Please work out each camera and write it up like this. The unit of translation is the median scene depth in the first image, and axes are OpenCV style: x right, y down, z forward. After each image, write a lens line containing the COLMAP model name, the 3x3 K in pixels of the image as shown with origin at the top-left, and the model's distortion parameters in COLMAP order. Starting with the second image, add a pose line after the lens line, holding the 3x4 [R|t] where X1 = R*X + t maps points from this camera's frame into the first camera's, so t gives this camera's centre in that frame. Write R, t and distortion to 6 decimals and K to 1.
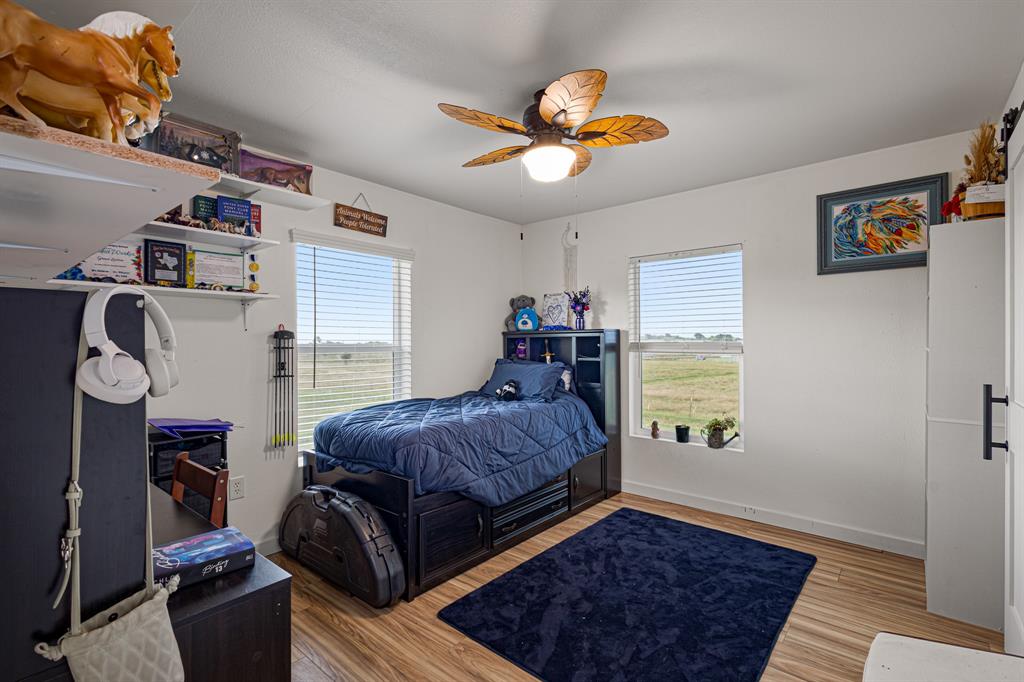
lens RADIAL K [[467.4, 0, 511.3], [0, 467.4, 341.3], [0, 0, 1]] dist [-0.000342, 0.000147]
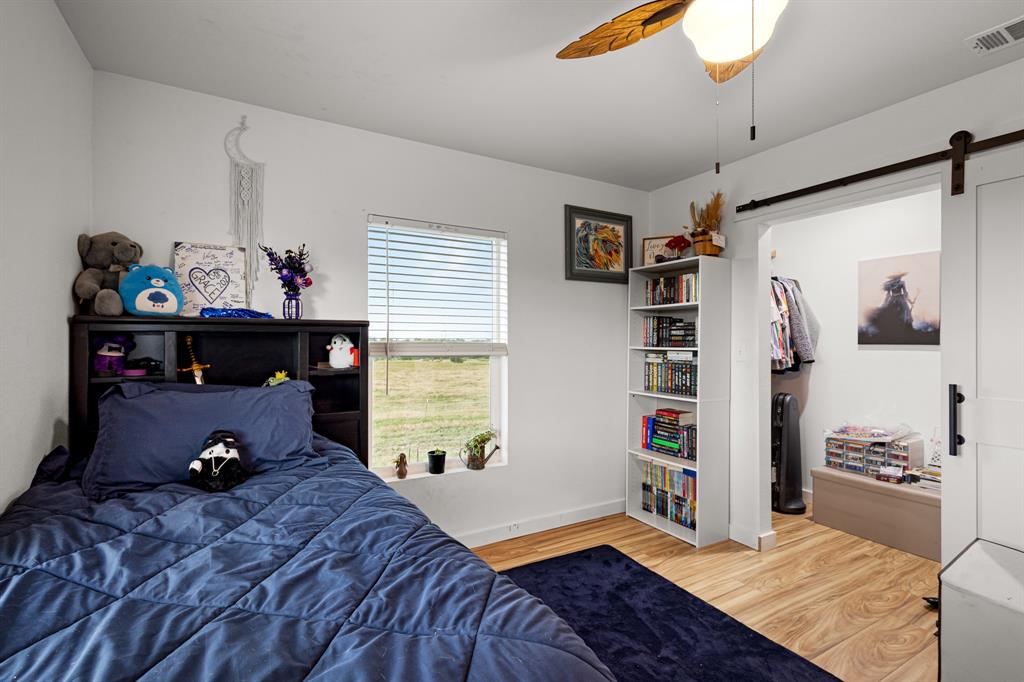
lens RADIAL K [[467.4, 0, 511.1], [0, 467.4, 340.4], [0, 0, 1]] dist [-0.000342, 0.000147]
pose [[0.338971, 0.007688, 0.940765, -0.345827], [-0.002051, 0.999970, -0.007433, 0.004131], [-0.940794, 0.000590, 0.338977, 0.686259]]
